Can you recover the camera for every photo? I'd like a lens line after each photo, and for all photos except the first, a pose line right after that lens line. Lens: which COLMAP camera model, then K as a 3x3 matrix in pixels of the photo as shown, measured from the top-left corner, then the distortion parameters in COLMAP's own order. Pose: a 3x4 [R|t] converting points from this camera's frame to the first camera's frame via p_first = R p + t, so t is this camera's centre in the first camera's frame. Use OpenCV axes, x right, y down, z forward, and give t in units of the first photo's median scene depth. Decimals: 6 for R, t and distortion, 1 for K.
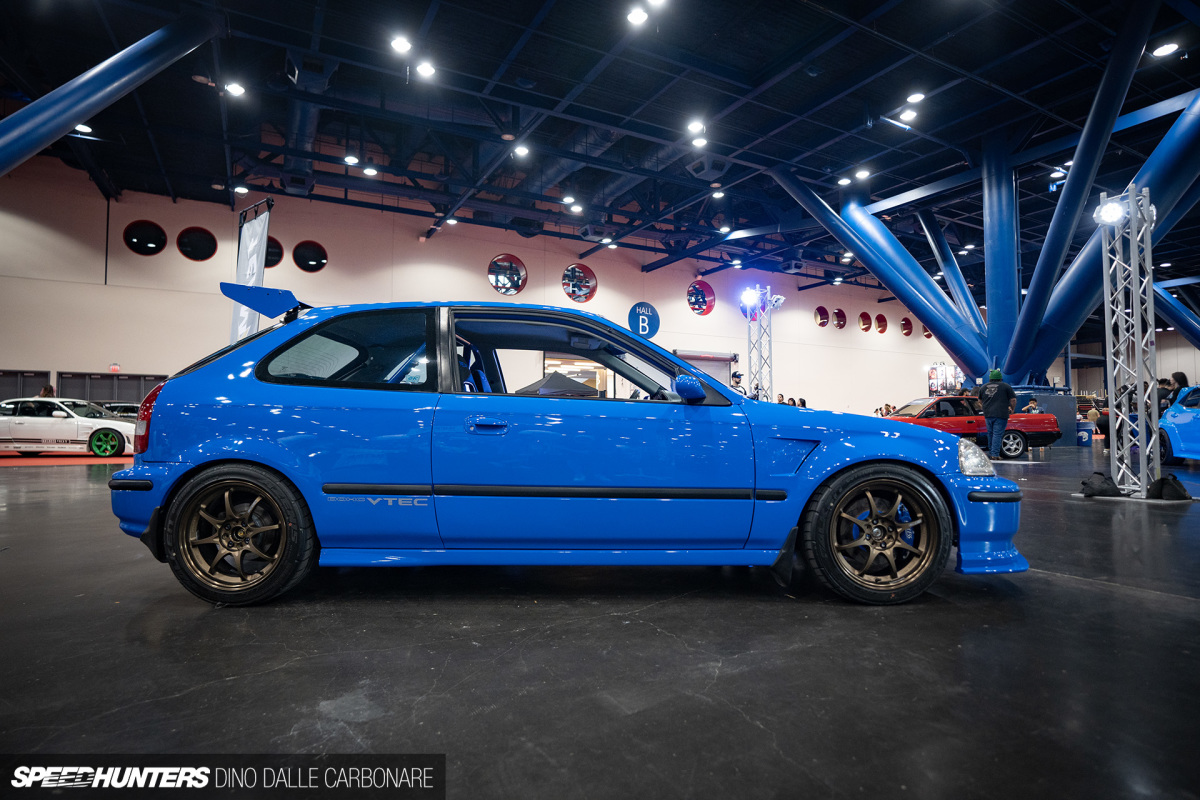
lens RADIAL K [[643.6, 0, 600.0], [0, 643.6, 400.0], [0, 0, 1]] dist [-0.004849, 0.021092]
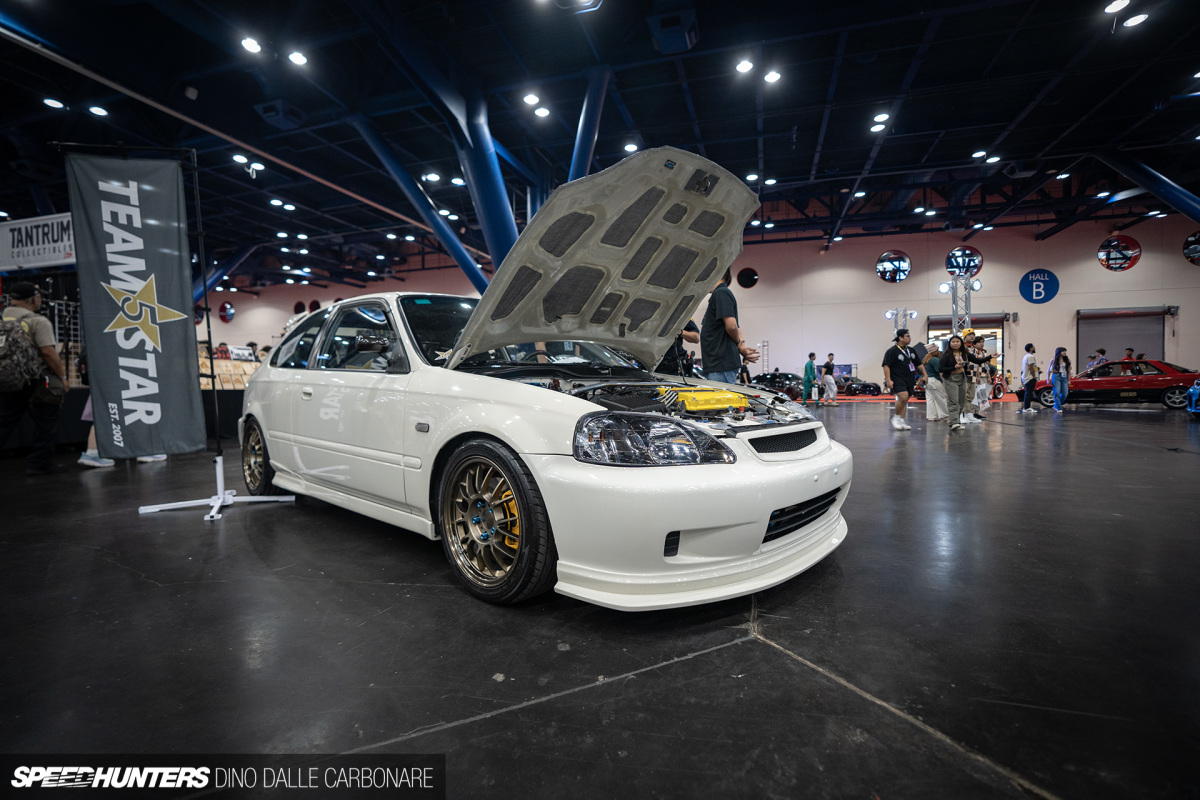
lens RADIAL K [[554.5, 0, 613.6], [0, 554.5, 399.8], [0, 0, 1]] dist [-0.000412, 0.000011]
pose [[0.729112, 0.002051, -0.684392, 0.208097], [0.041622, 0.998012, 0.047333, -0.008668], [0.683128, -0.062997, 0.727577, -0.190225]]
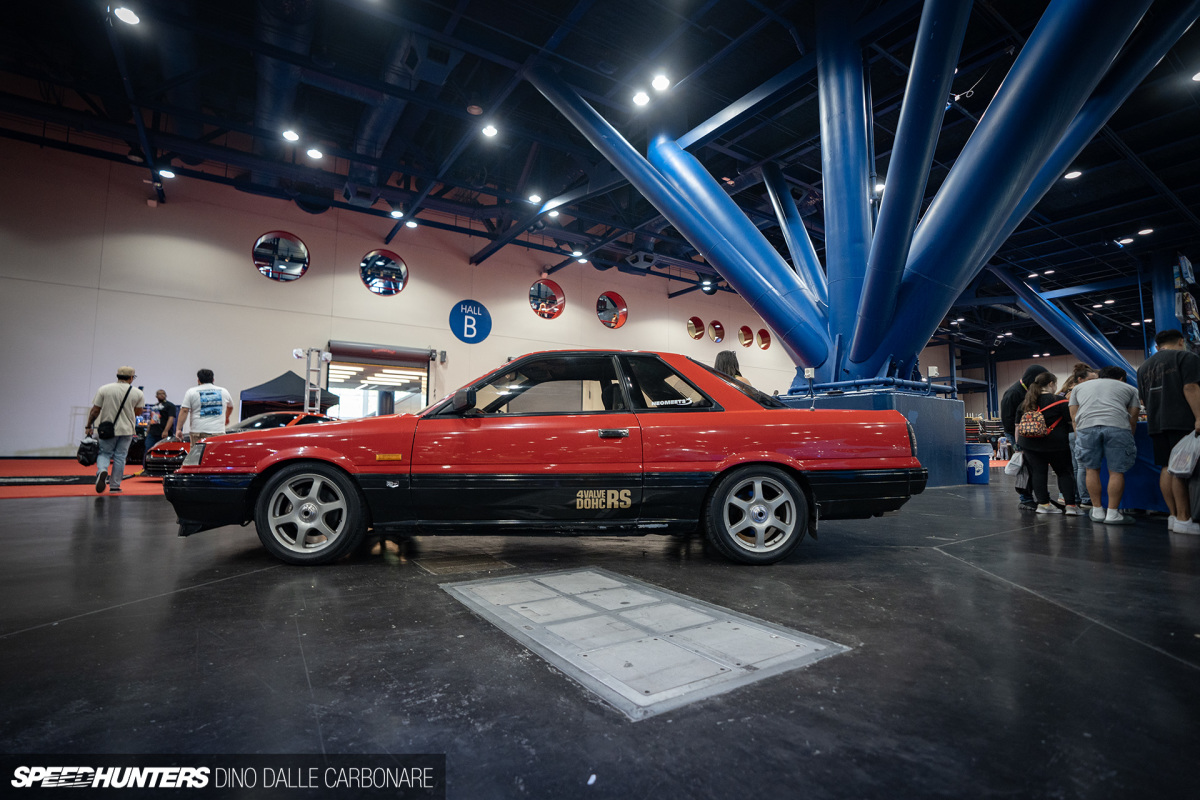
lens RADIAL K [[584.6, 0, 596.8], [0, 584.6, 392.7], [0, 0, 1]] dist [-0.002912, -0.000099]
pose [[0.997051, 0.009613, 0.076143, 0.196954], [-0.005431, 0.998475, -0.054942, 0.010645], [-0.076555, 0.054366, 0.995582, 0.268036]]
